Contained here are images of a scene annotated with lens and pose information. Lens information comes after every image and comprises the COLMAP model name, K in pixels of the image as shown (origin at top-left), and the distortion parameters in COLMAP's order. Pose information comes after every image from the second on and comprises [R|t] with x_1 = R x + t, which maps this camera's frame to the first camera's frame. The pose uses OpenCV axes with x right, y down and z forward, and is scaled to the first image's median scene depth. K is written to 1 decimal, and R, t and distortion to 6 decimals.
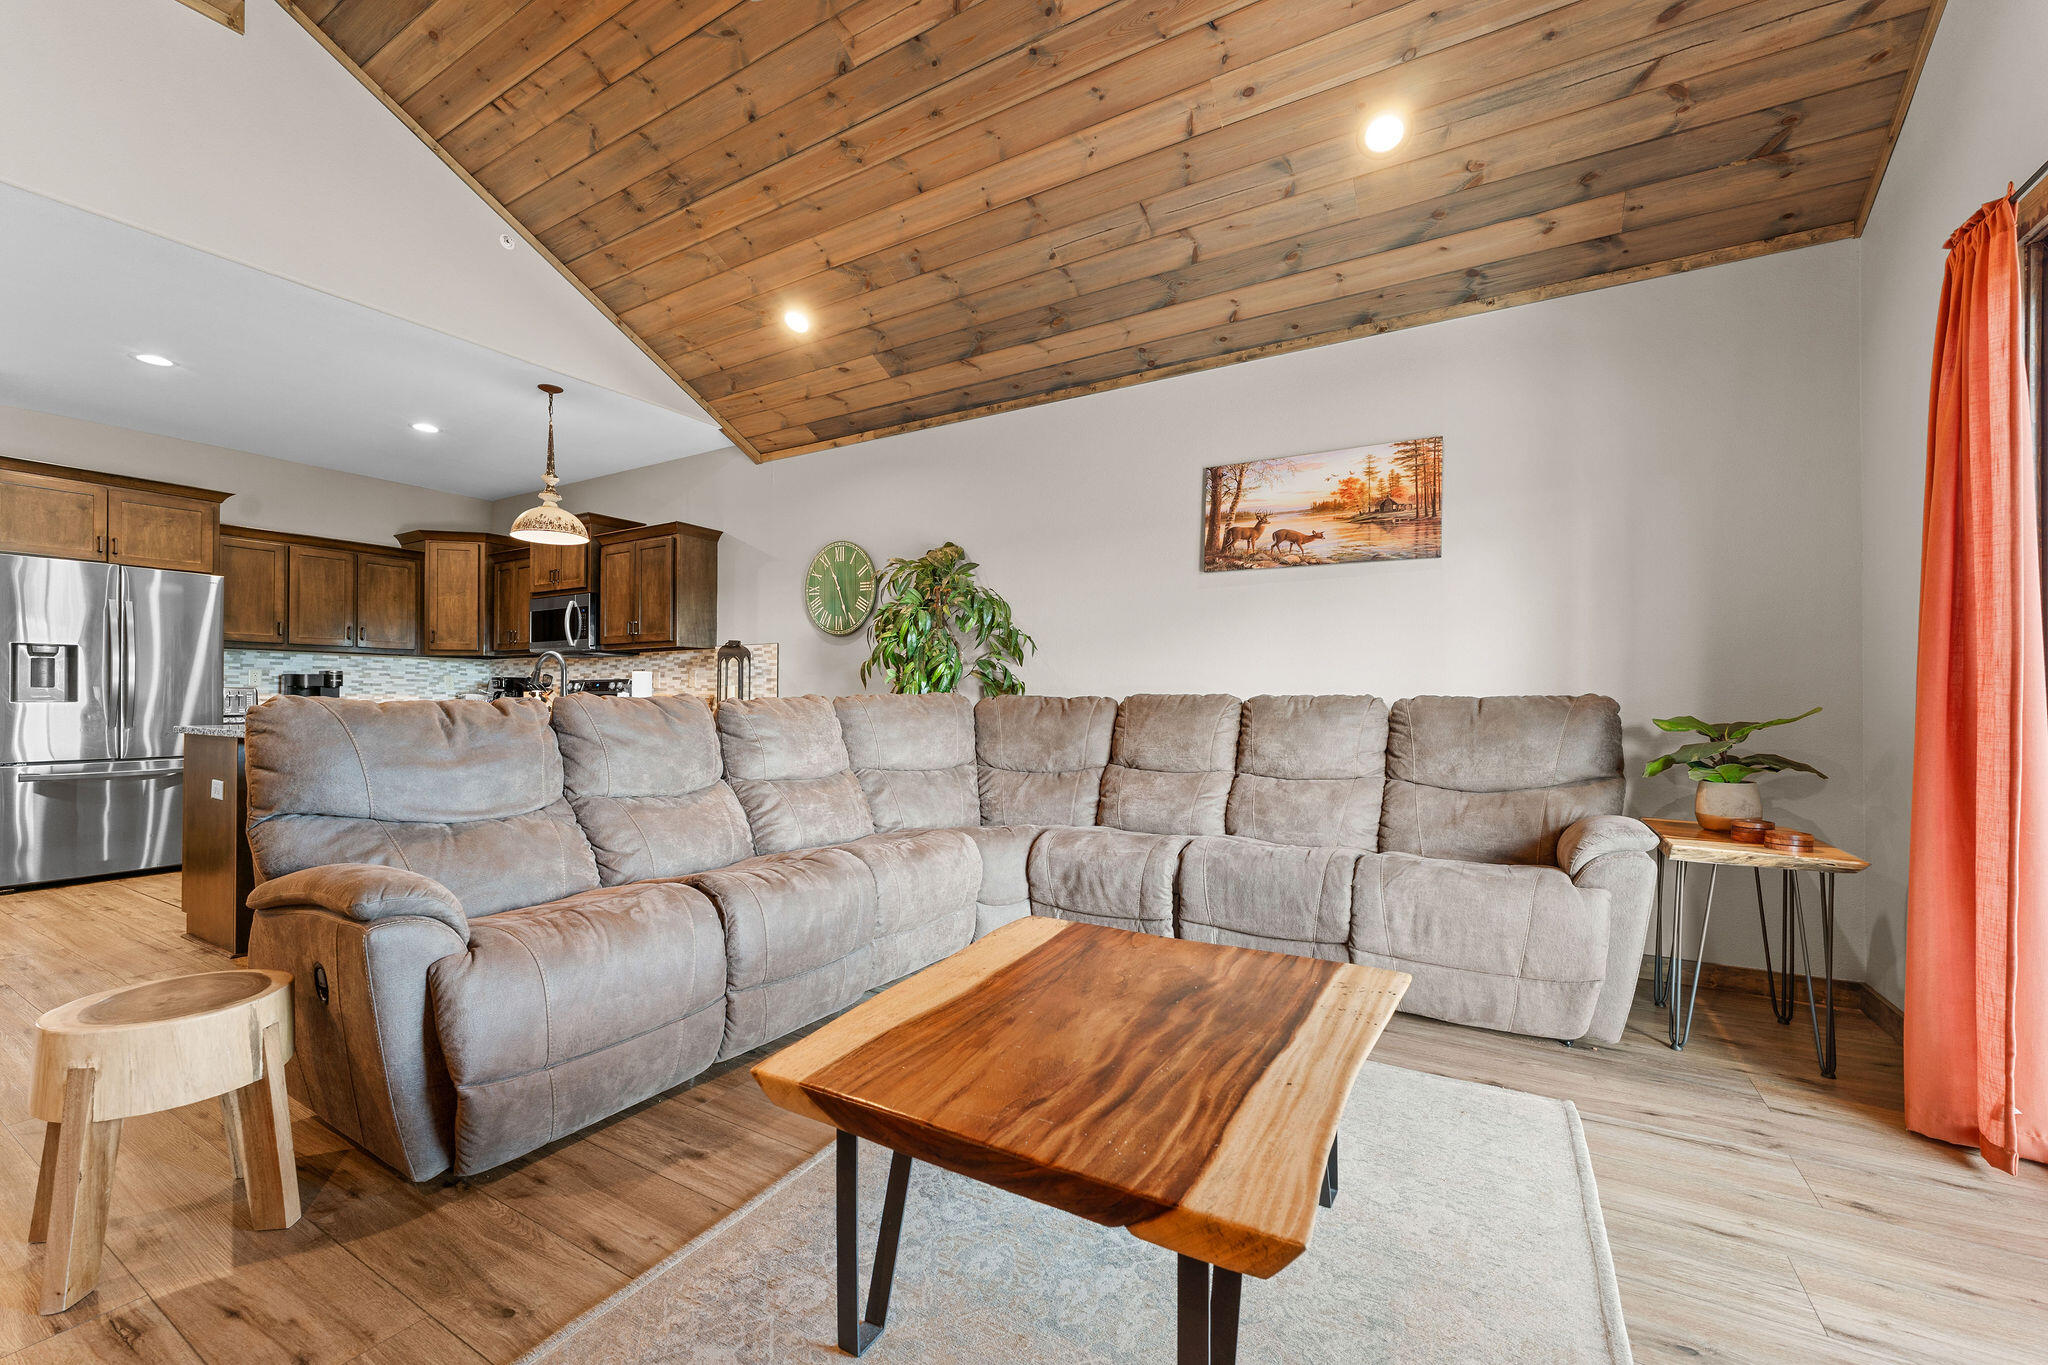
lens RADIAL K [[828.4, 0, 1014.7], [0, 828.4, 691.6], [0, 0, 1]] dist [-0.000006, -0.000081]
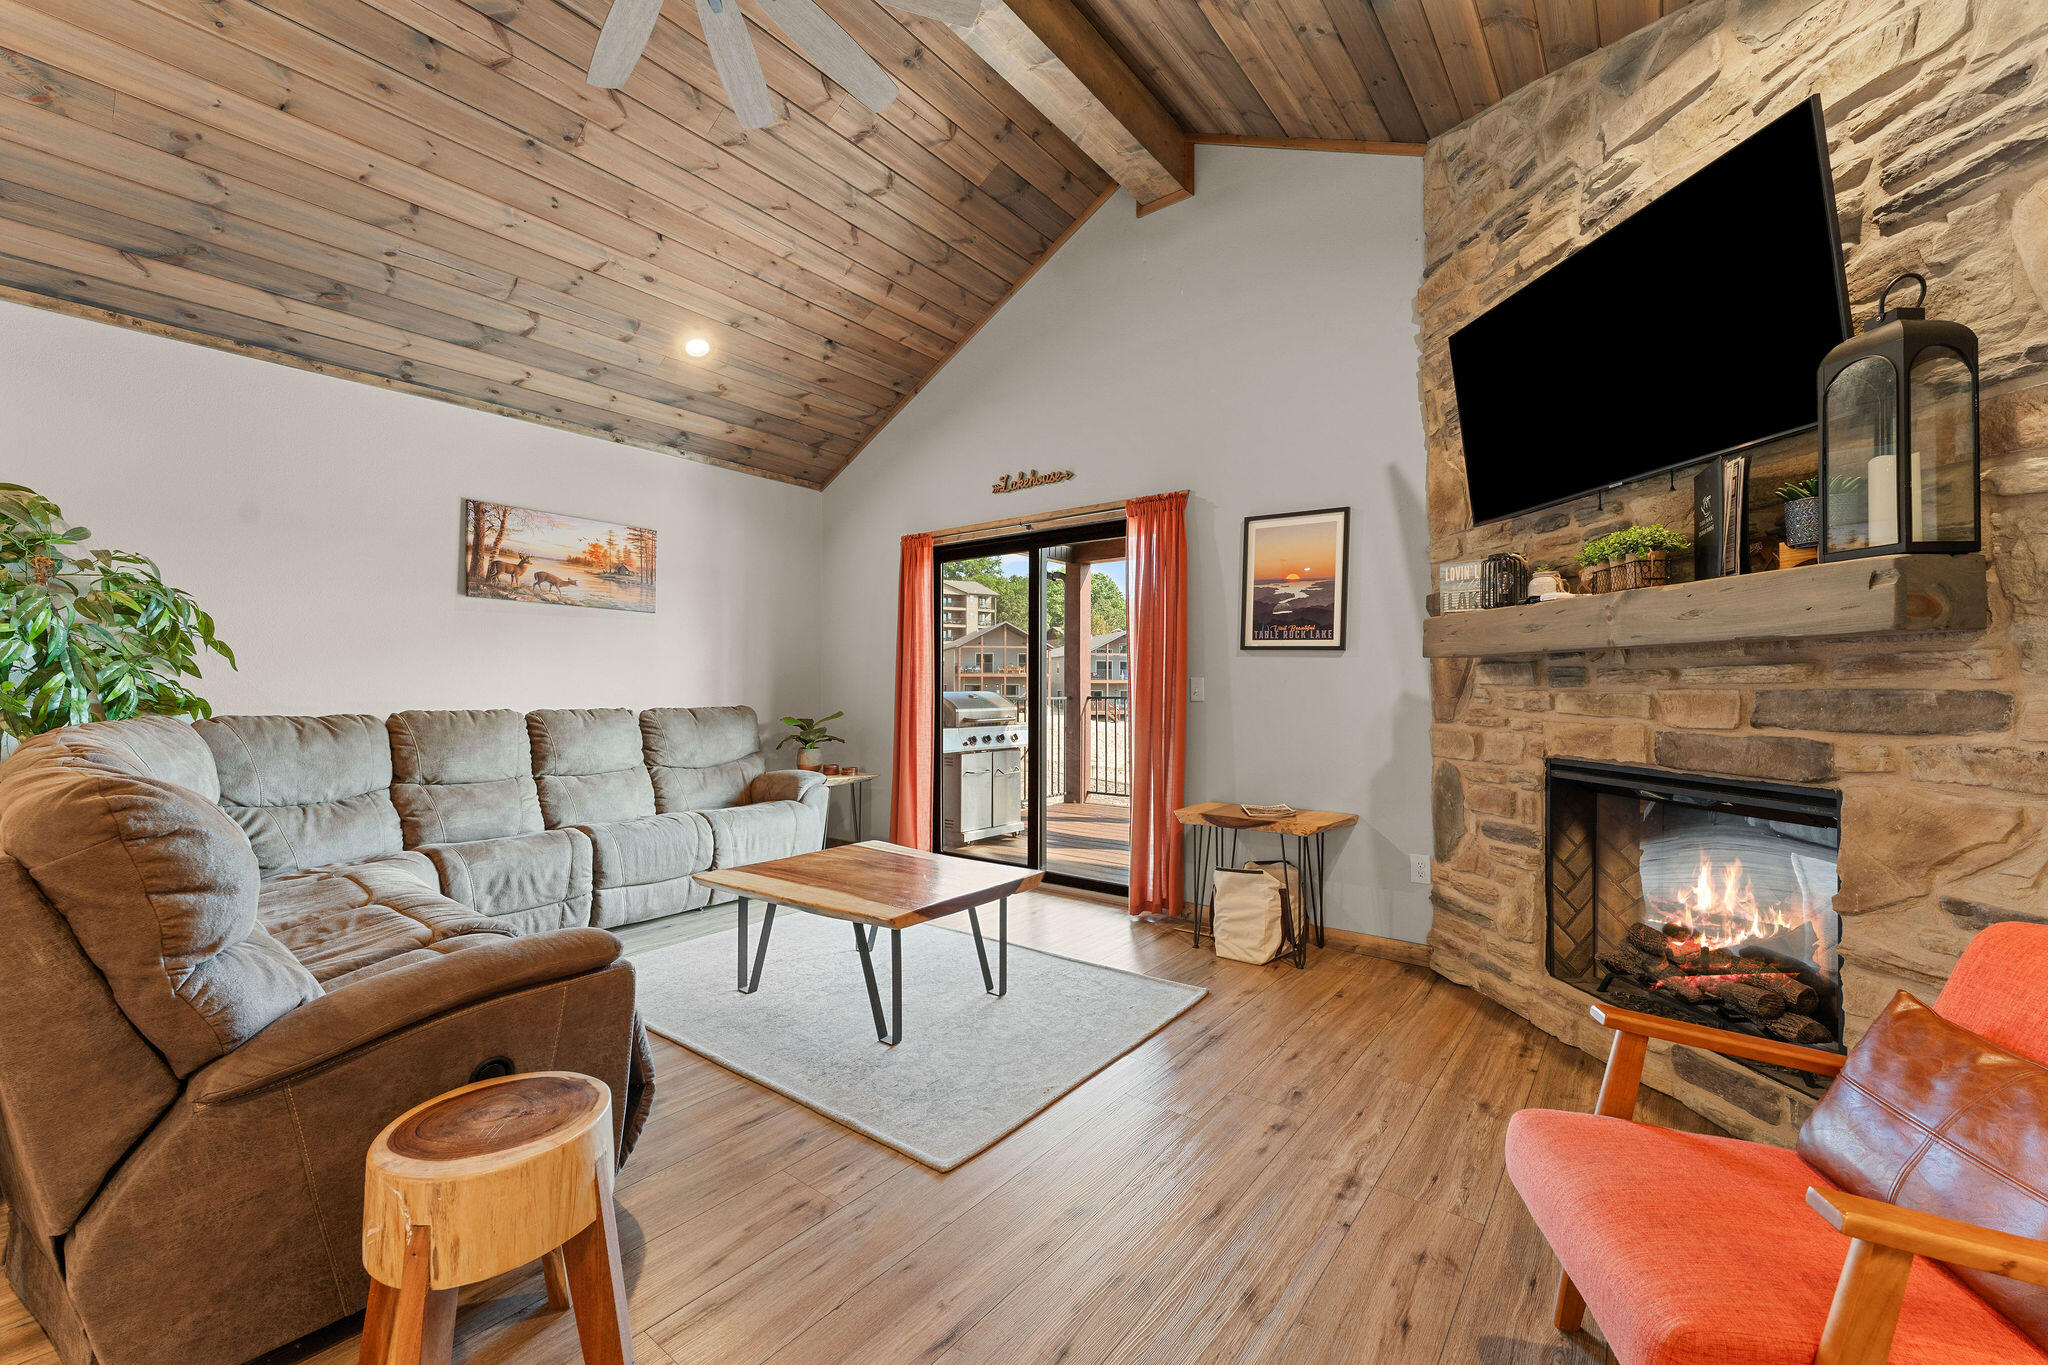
lens RADIAL K [[818.8, 0, 1024.0], [0, 818.8, 682.5], [0, 0, 1]] dist [-0.001130, -0.000349]
pose [[0.125980, 0.004404, 0.992023, -0.771969], [-0.012840, 0.999914, -0.002809, -0.039594], [-0.991950, -0.012384, 0.126026, 0.150751]]
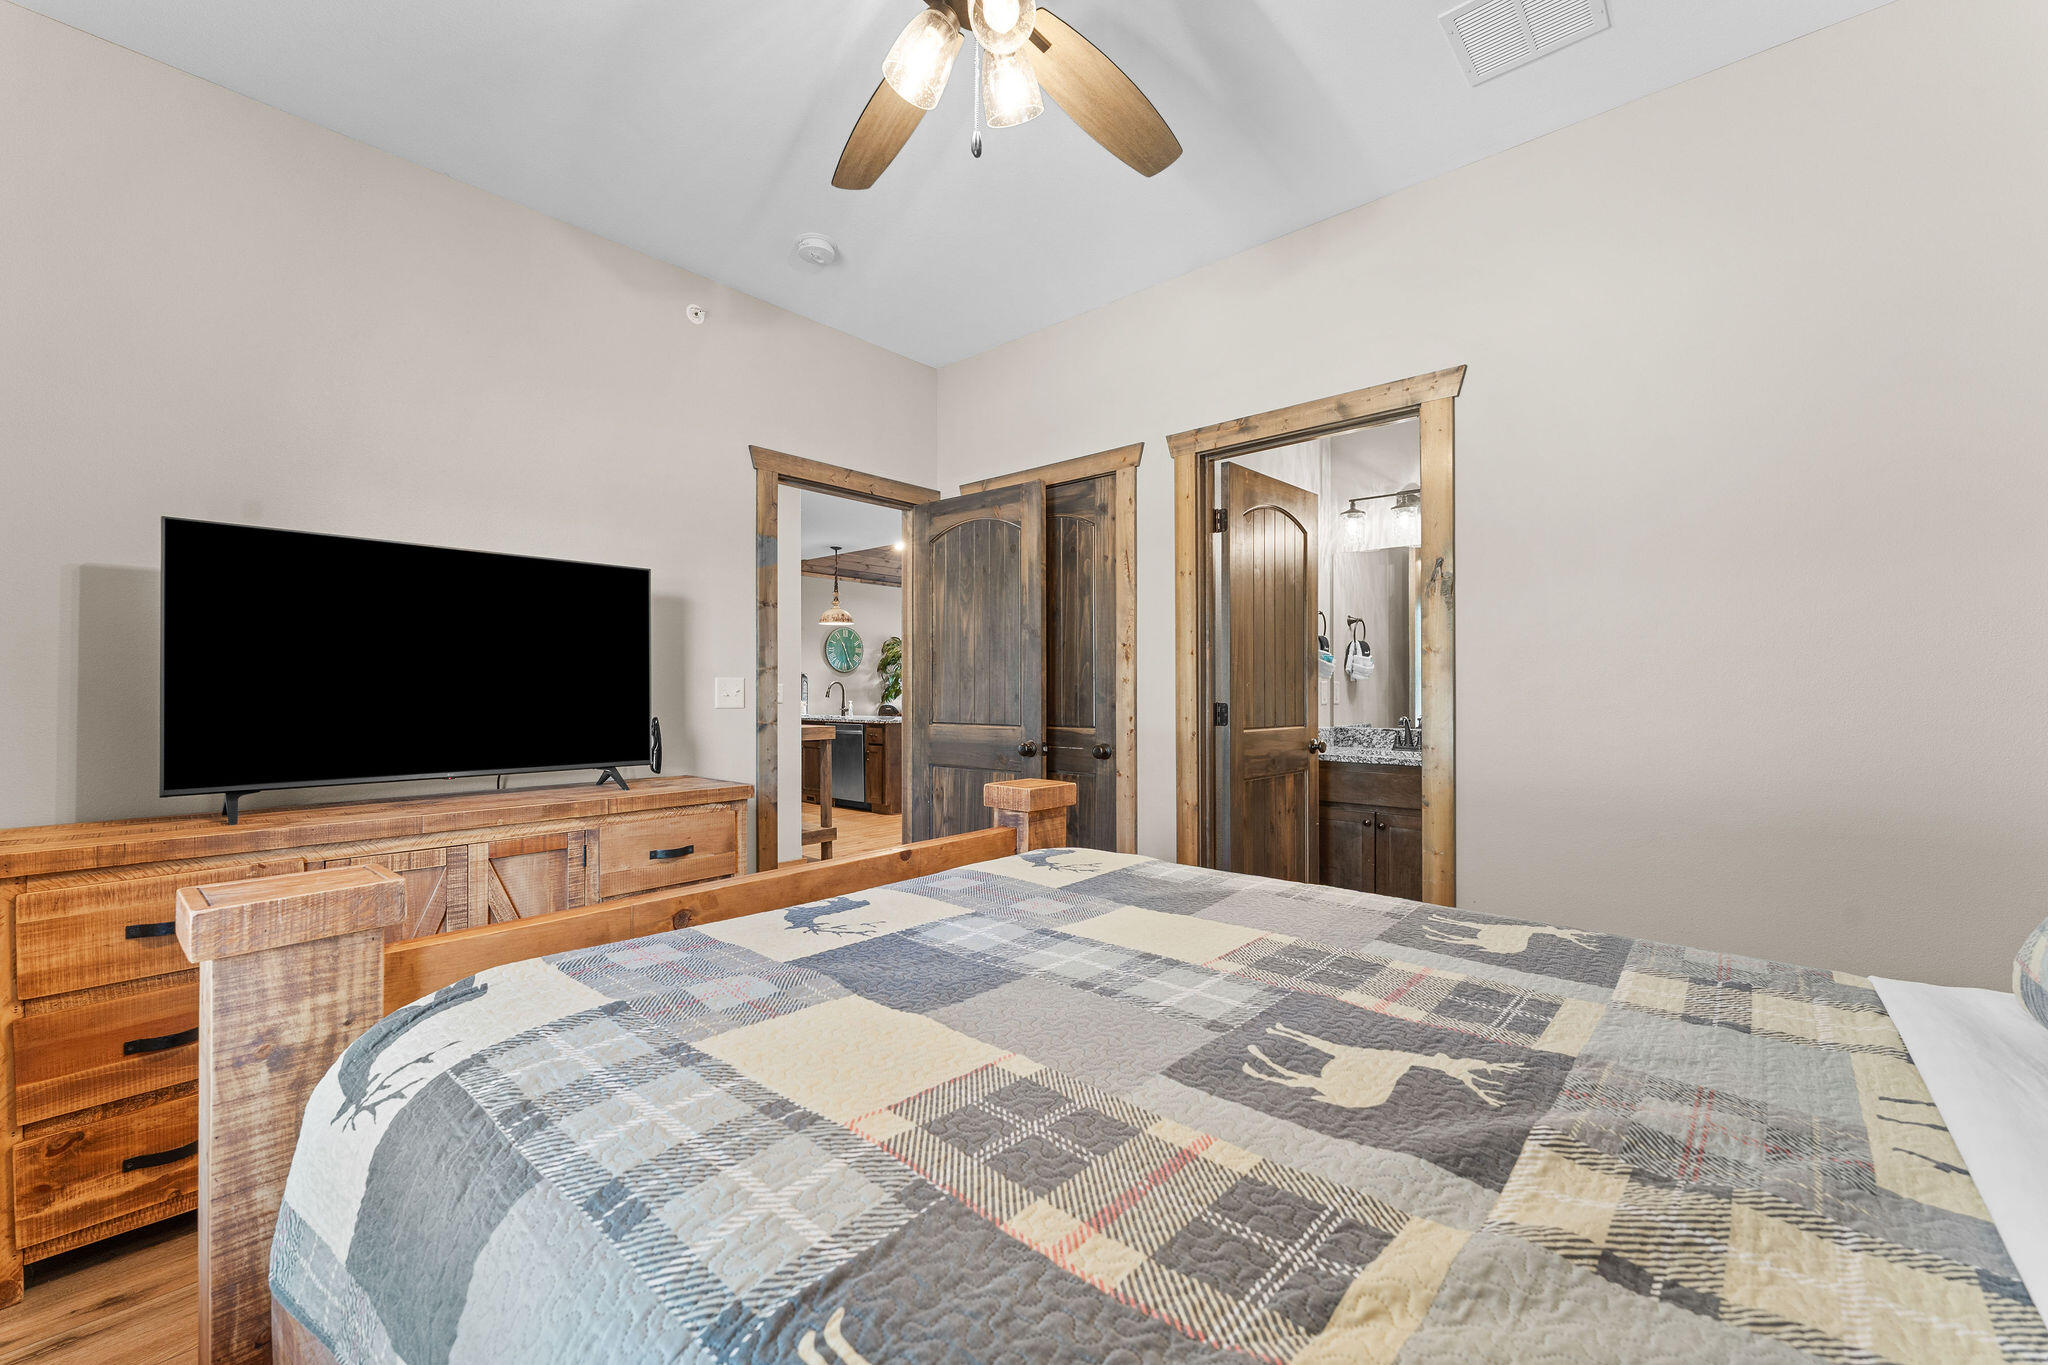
lens RADIAL K [[828.4, 0, 1014.7], [0, 828.4, 691.6], [0, 0, 1]] dist [-0.000006, -0.000081]
pose [[0.189377, -0.001061, 0.981904, -2.972774], [-0.011306, 0.999931, 0.003262, -0.042691], [-0.981839, -0.011719, 0.189352, 0.251822]]
